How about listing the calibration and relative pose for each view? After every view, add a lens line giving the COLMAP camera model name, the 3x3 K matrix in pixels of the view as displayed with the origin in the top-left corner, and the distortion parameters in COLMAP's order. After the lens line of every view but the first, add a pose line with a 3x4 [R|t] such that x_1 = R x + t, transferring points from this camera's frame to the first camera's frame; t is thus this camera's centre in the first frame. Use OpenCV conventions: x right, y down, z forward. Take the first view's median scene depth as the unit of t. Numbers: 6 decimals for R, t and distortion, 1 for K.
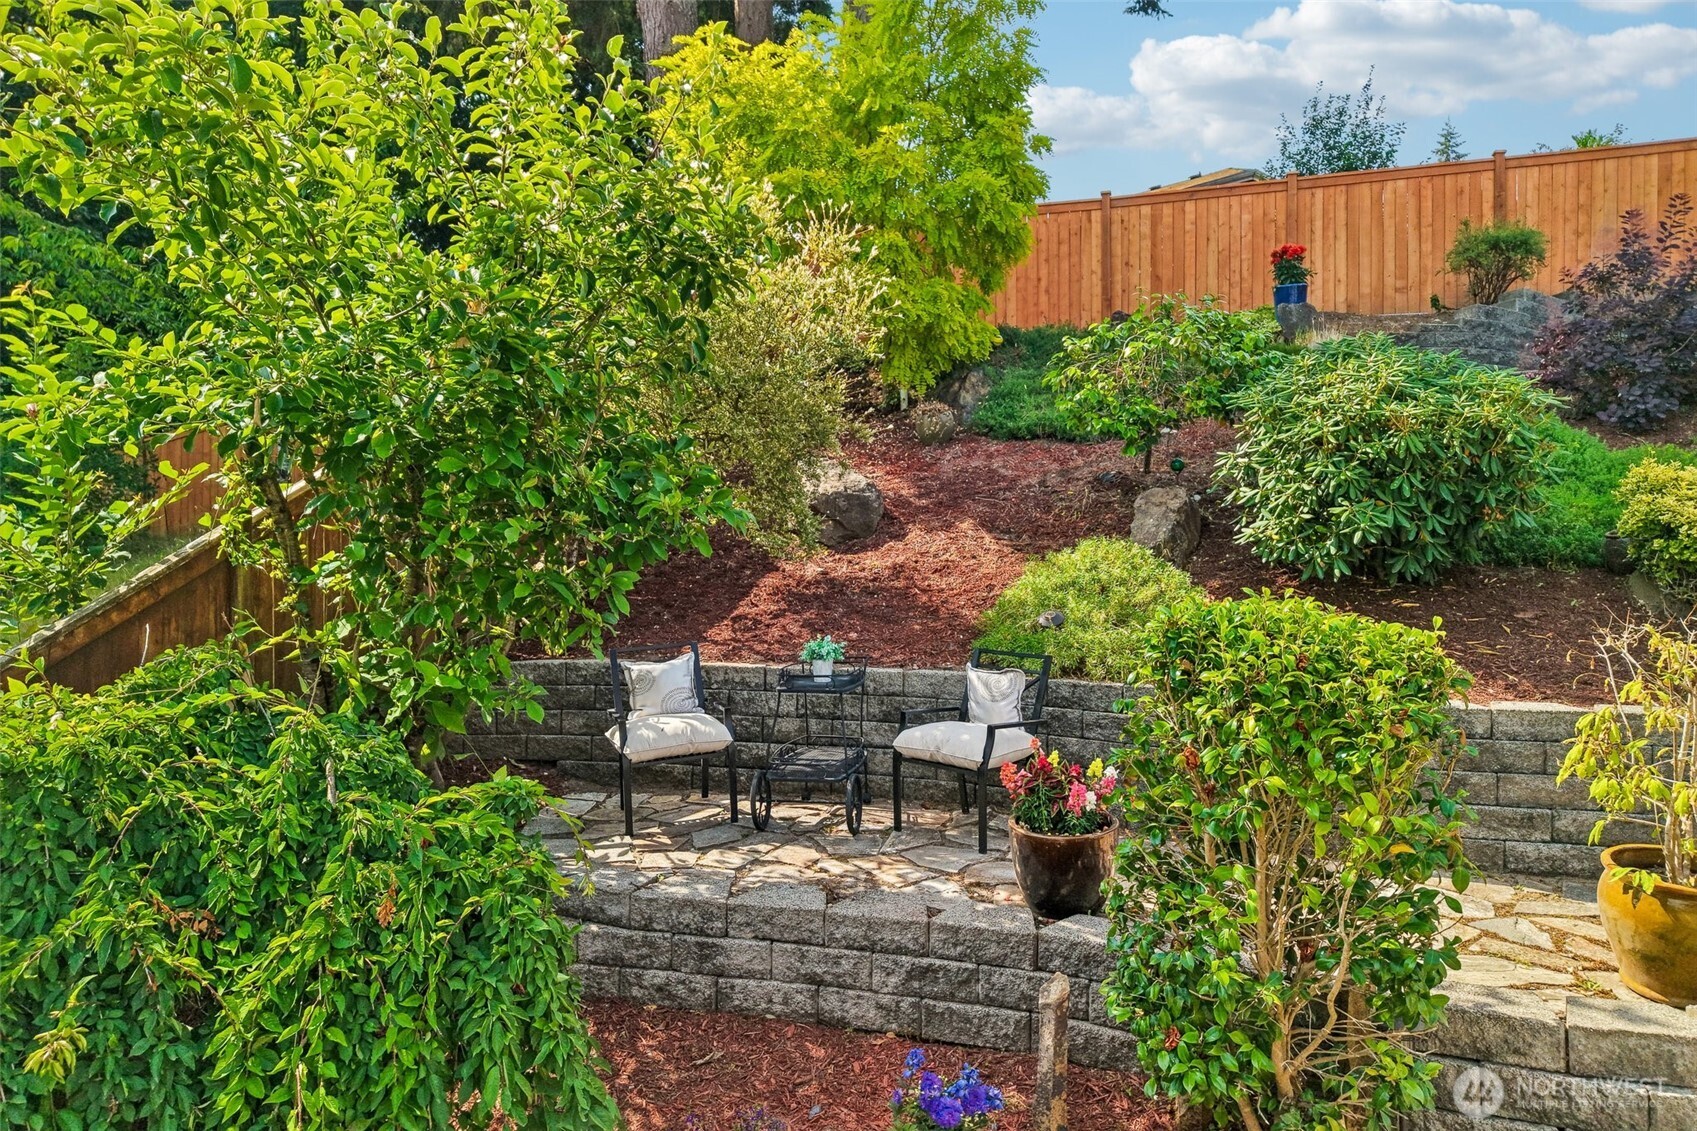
lens RADIAL K [[1134.0, 0, 848.5], [0, 1134.0, 565.5], [0, 0, 1]] dist [0.025068, -0.004612]
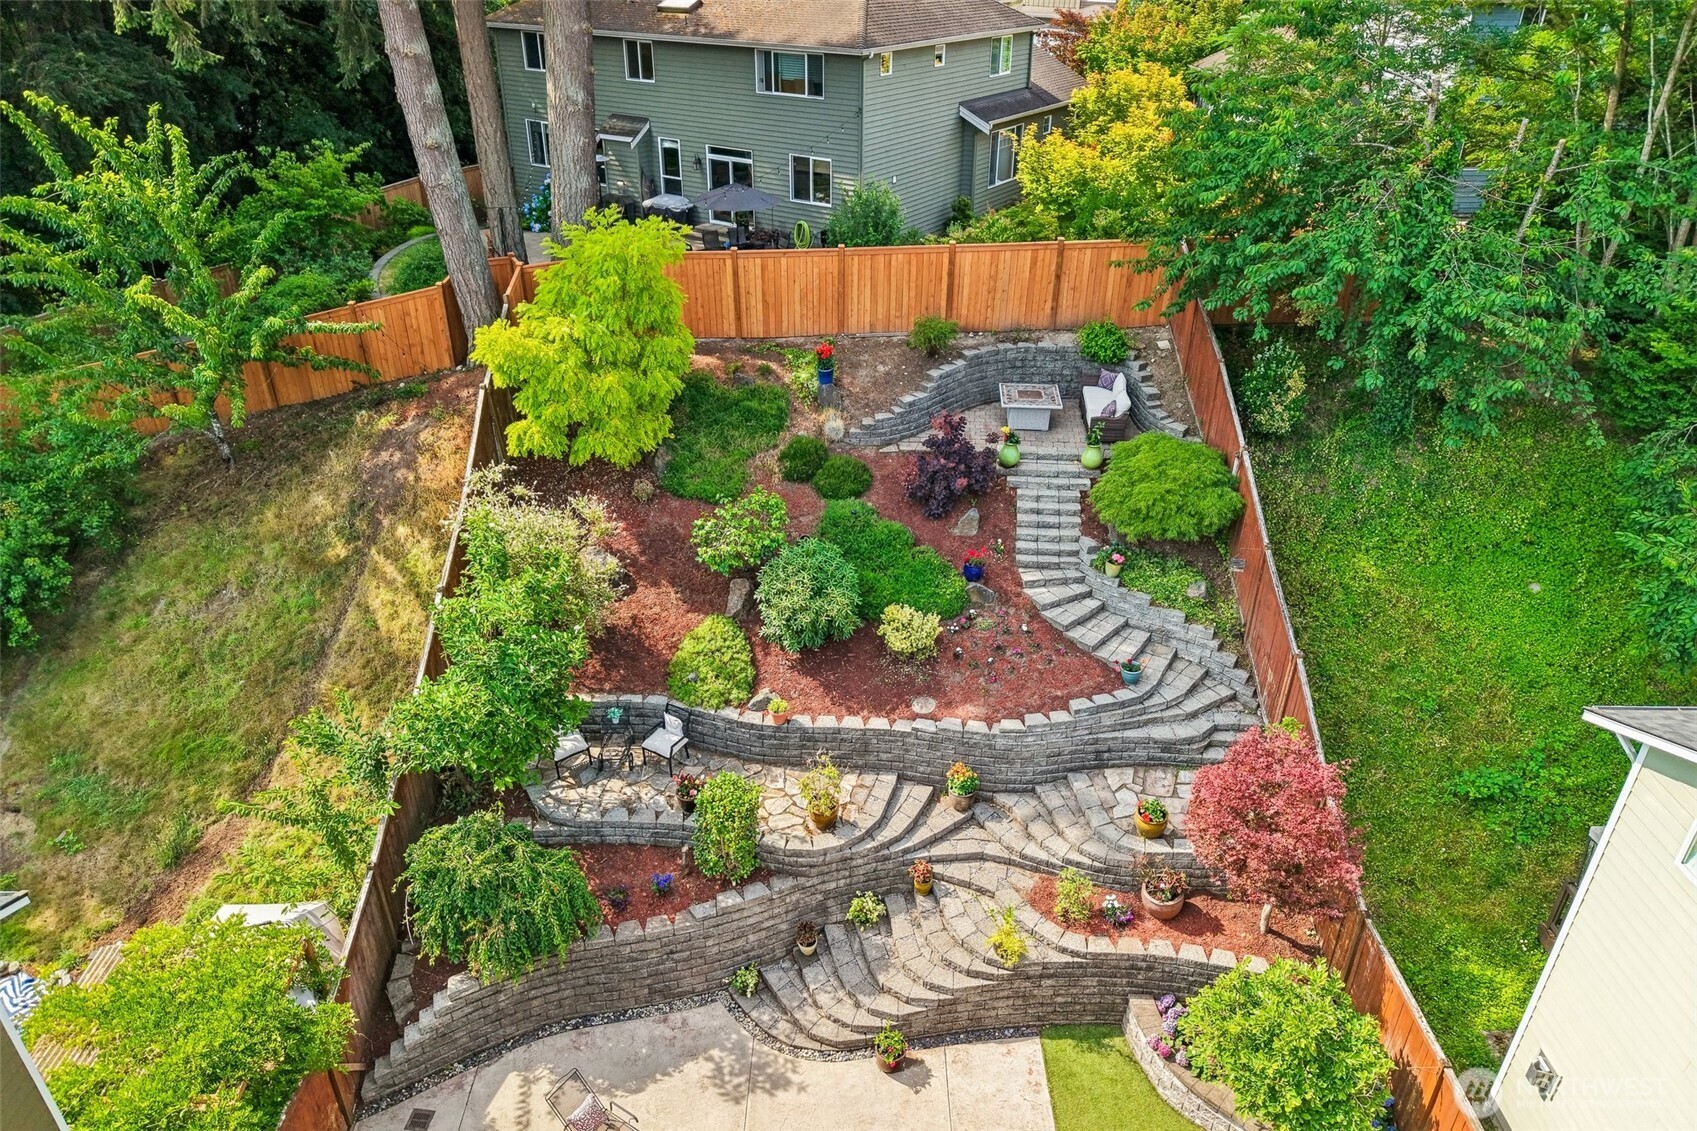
lens RADIAL K [[1134.0, 0, 848.5], [0, 1134.0, 565.5], [0, 0, 1]] dist [0.025068, -0.004612]
pose [[0.973459, -0.110993, 0.200144, 0.021546], [-0.001883, 0.870611, 0.491969, -1.747368], [-0.228853, -0.479288, 0.847295, -1.503628]]
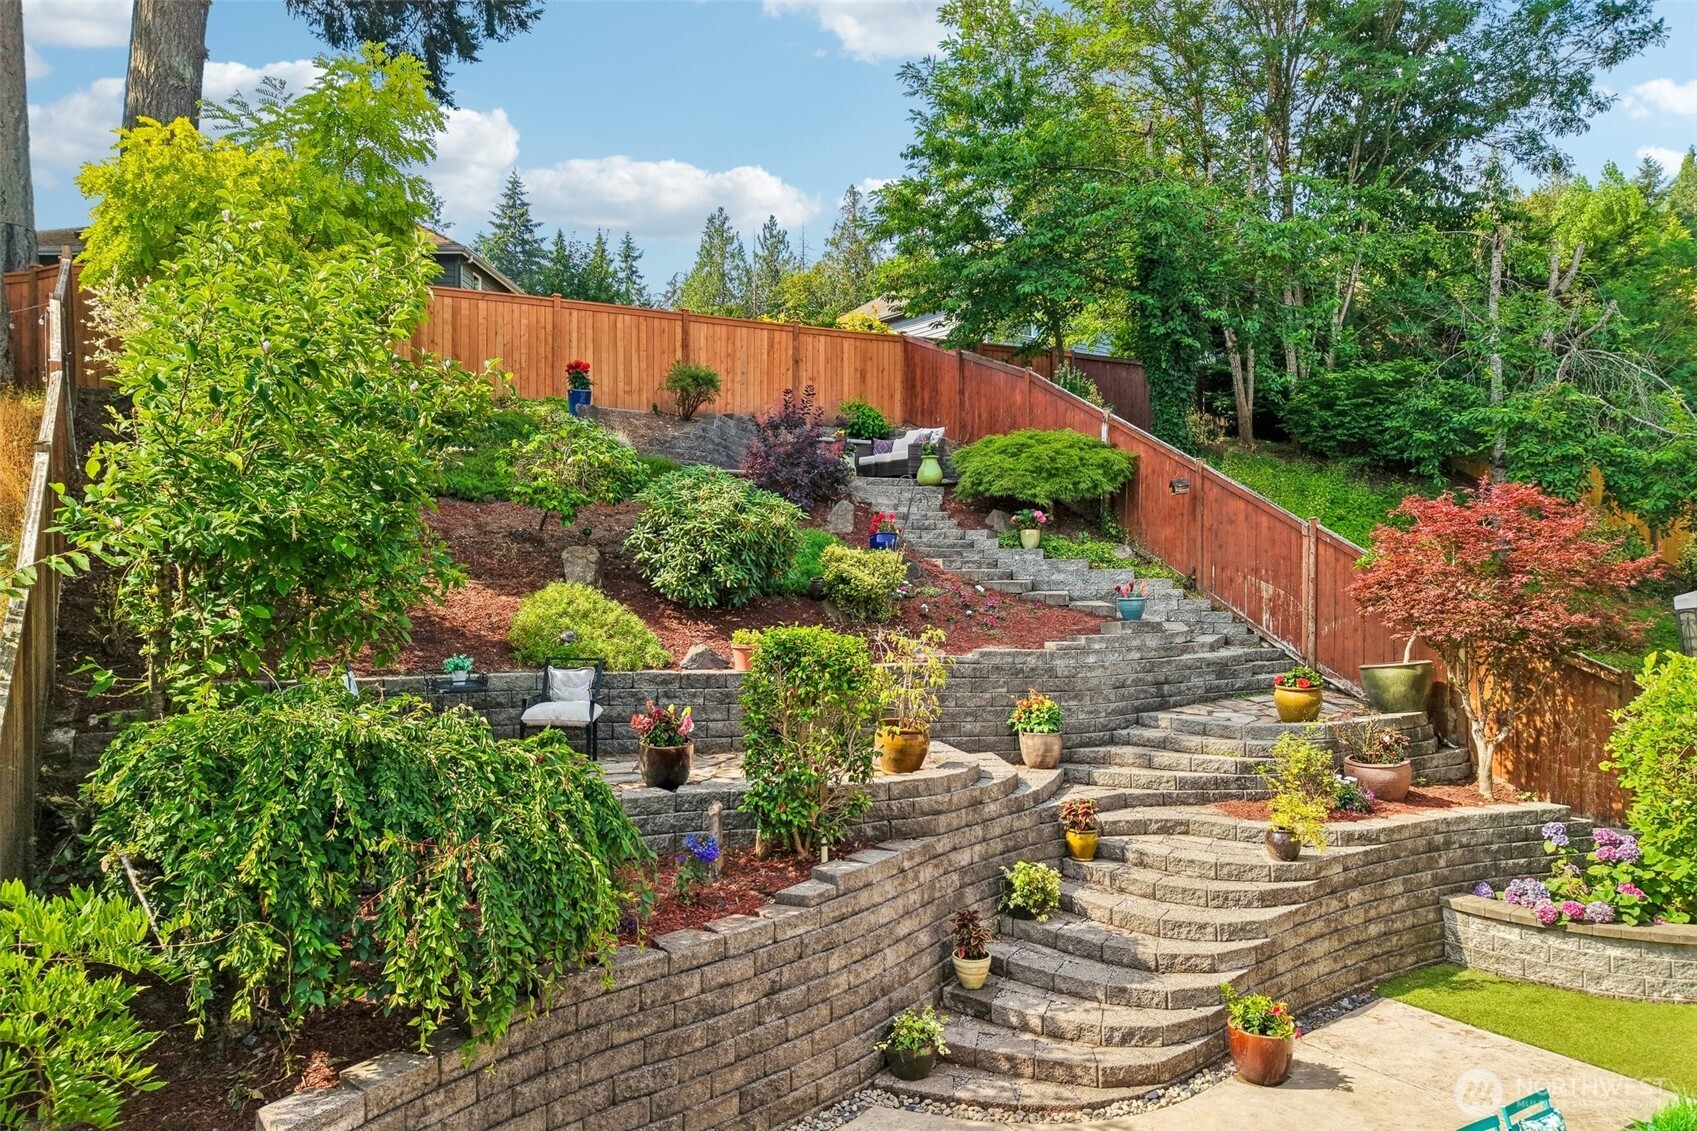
lens RADIAL K [[1134.0, 0, 848.5], [0, 1134.0, 565.5], [0, 0, 1]] dist [0.025068, -0.004612]
pose [[0.706622, 0.000976, 0.707591, -0.740383], [-0.002442, 0.999996, 0.001060, -0.060973], [-0.707587, -0.002477, 0.706622, -0.454857]]
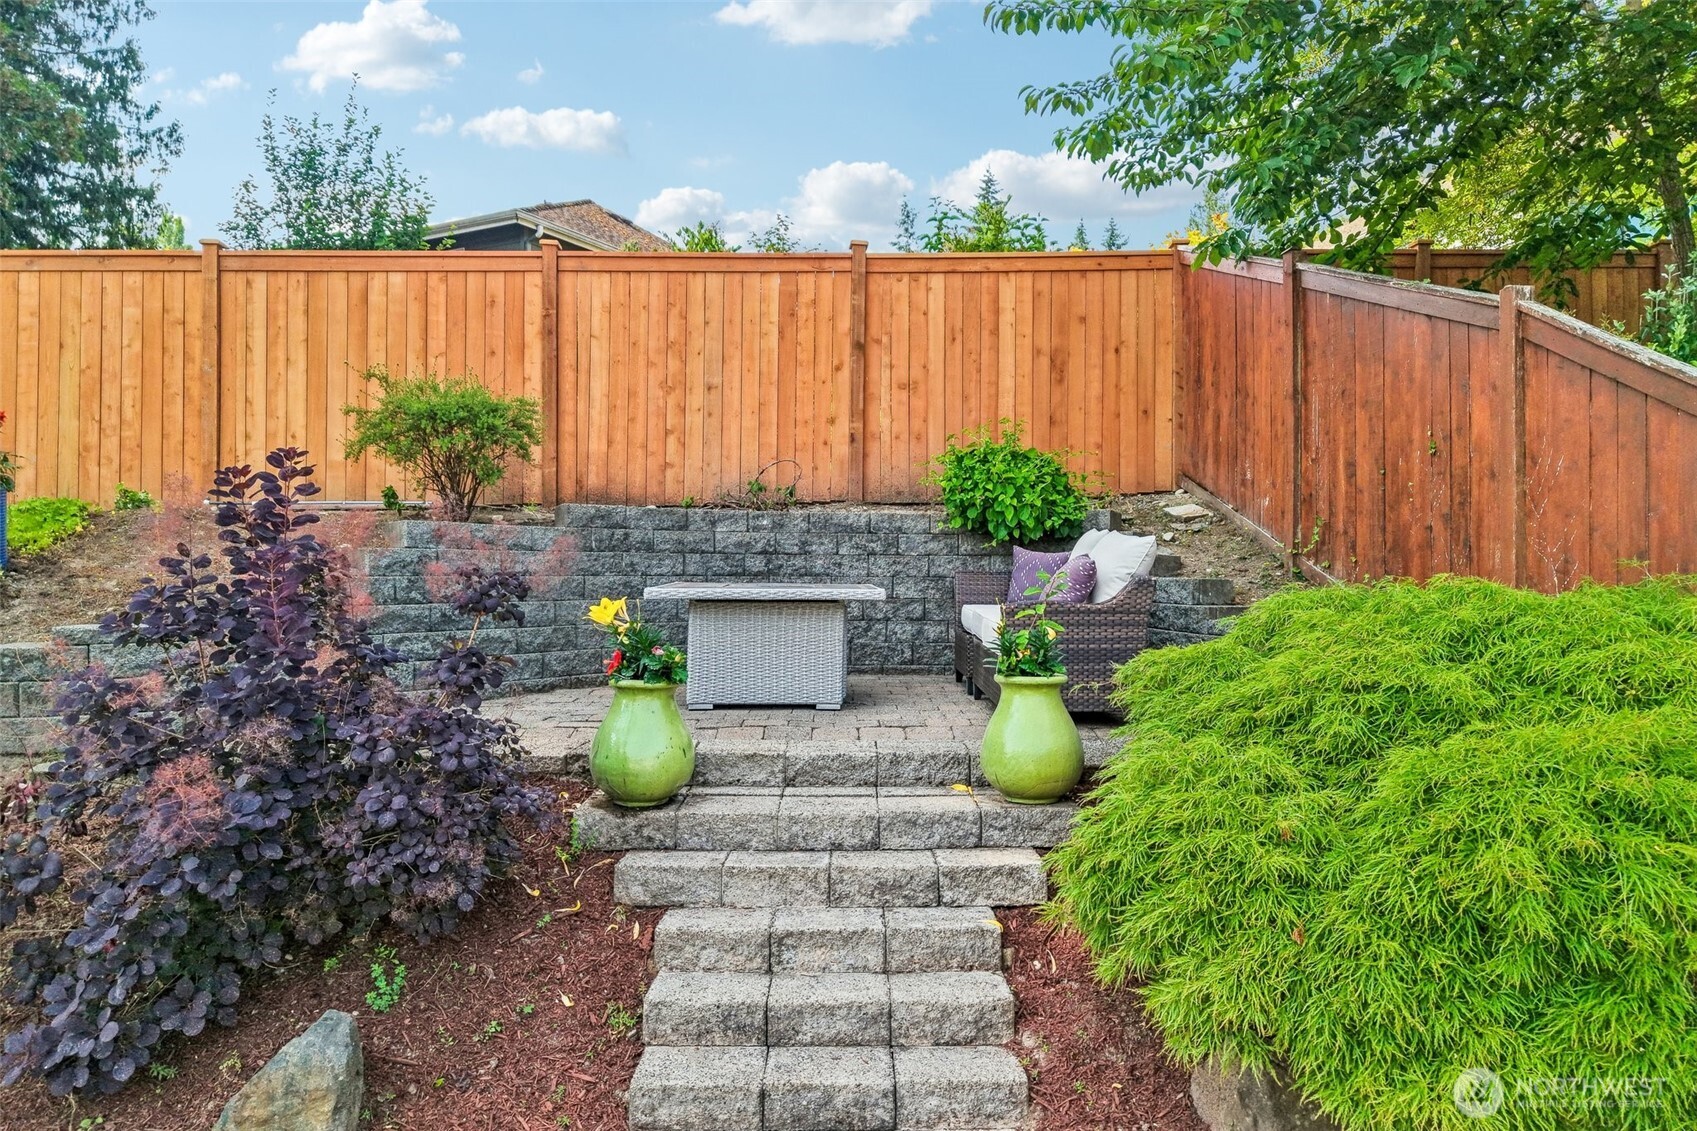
lens RADIAL K [[1134.0, 0, 848.5], [0, 1134.0, 565.5], [0, 0, 1]] dist [0.025068, -0.004612]
pose [[0.944947, -0.004493, 0.327193, 1.151650], [0.004561, 0.999989, 0.000560, -0.417746], [-0.327192, 0.000963, 0.944957, 0.823566]]
